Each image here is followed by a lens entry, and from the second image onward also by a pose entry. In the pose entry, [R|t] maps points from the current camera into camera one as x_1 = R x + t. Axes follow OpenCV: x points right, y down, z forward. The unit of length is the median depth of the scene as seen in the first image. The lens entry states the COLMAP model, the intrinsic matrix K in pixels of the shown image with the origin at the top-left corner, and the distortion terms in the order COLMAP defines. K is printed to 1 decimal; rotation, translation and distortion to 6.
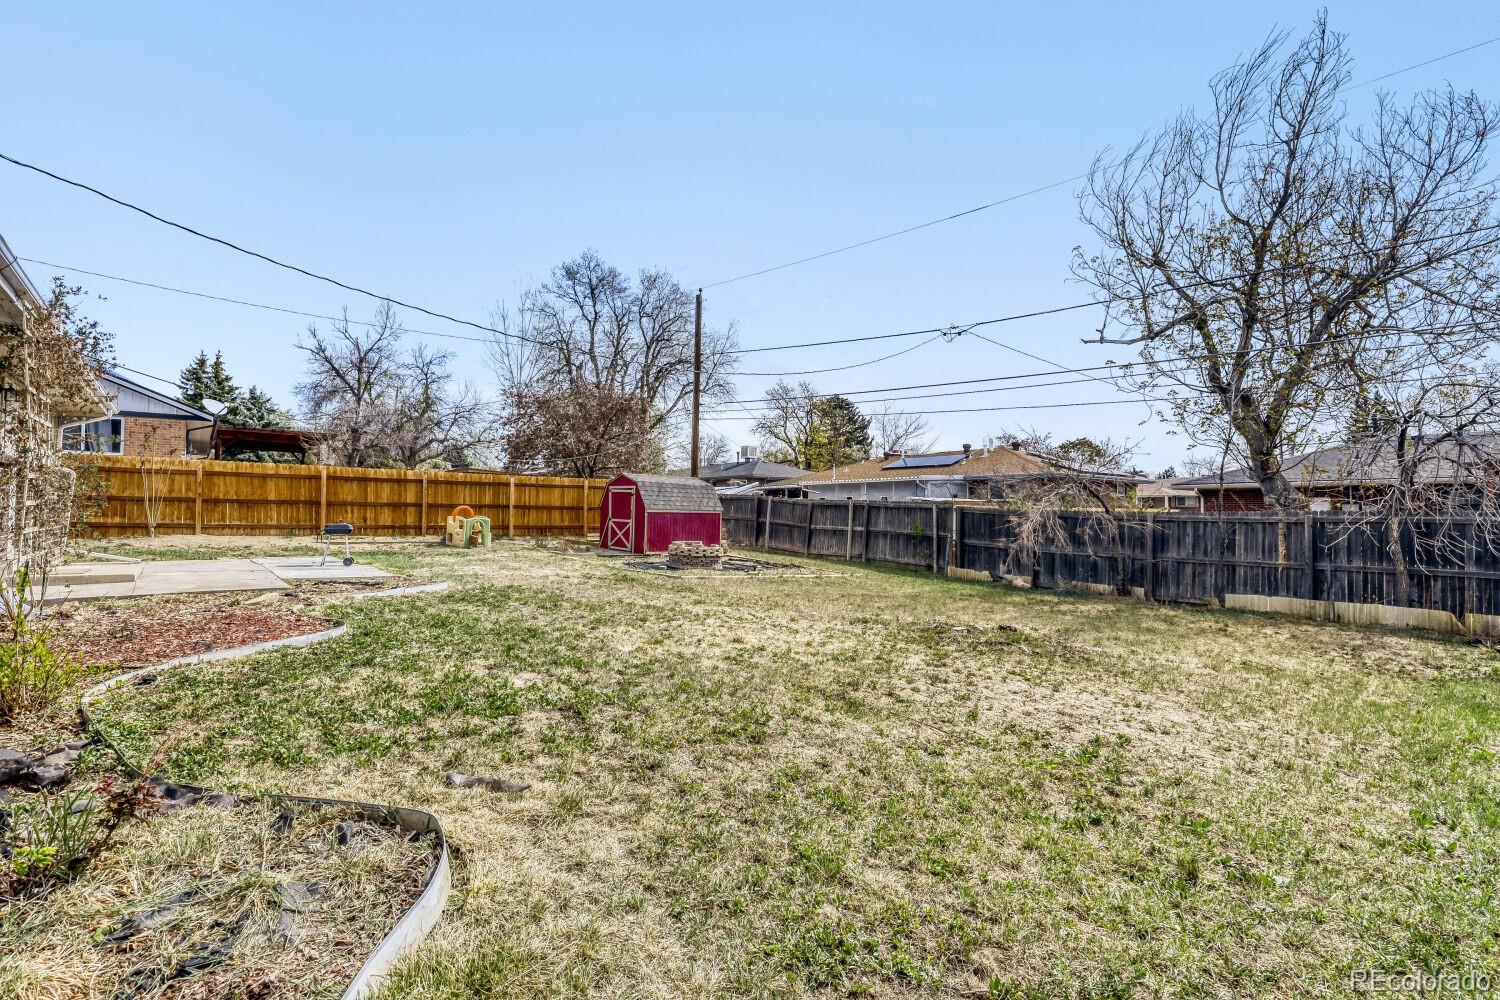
lens RADIAL K [[701.3, 0, 743.4], [0, 701.3, 495.1], [0, 0, 1]] dist [-0.000492, -0.000739]
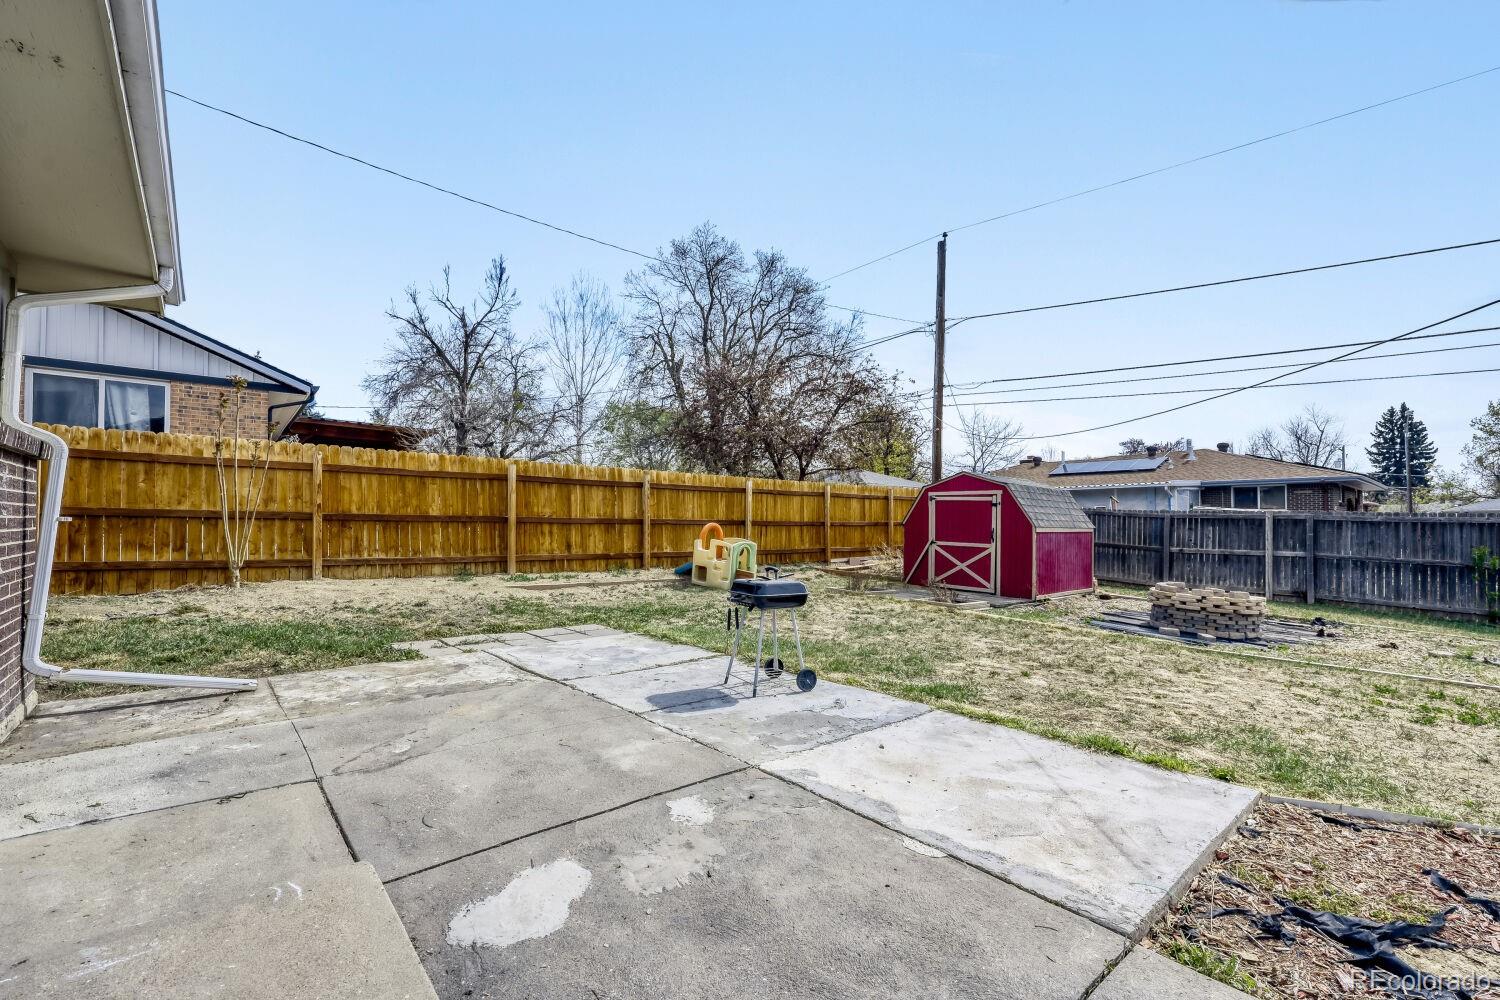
lens RADIAL K [[630.4, 0, 742.0], [0, 630.4, 509.5], [0, 0, 1]] dist [0.001730, 0.000233]
pose [[0.999415, -0.004290, 0.033936, -0.401448], [0.004148, 0.999982, 0.004258, 0.000610], [-0.033953, -0.004115, 0.999415, 0.428993]]
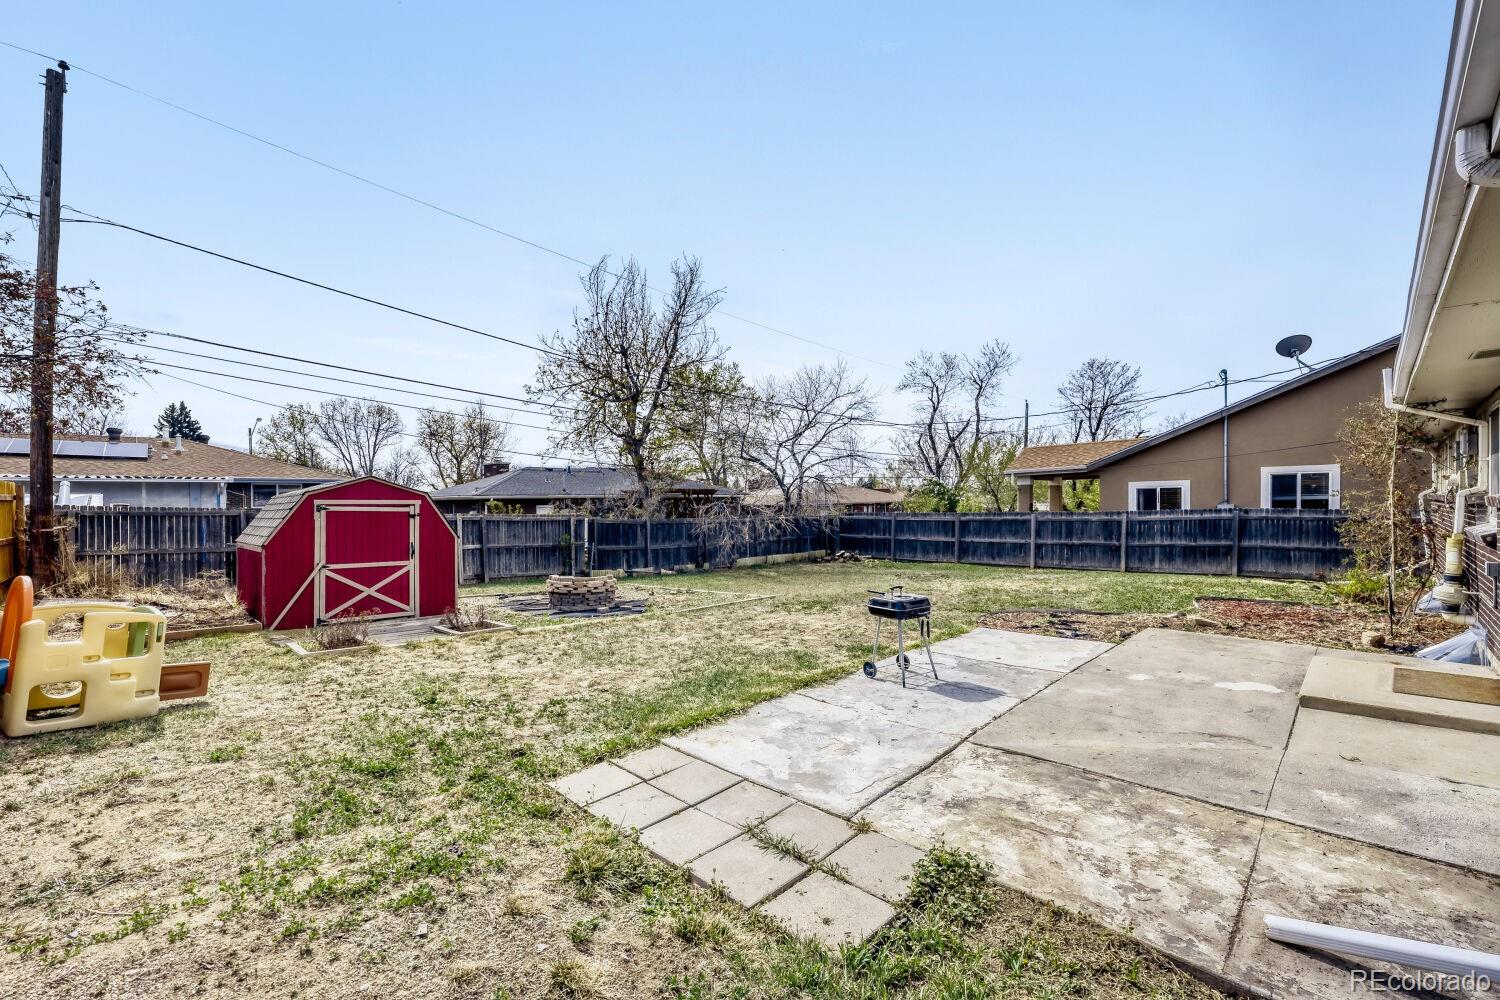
lens RADIAL K [[606.1, 0, 749.5], [0, 606.1, 507.4], [0, 0, 1]] dist [0.002972, -0.000602]
pose [[-0.100871, -0.013900, 0.994802, -0.668524], [-0.015843, 0.999798, 0.012363, -0.017821], [-0.994773, -0.014513, -0.101070, 0.766291]]
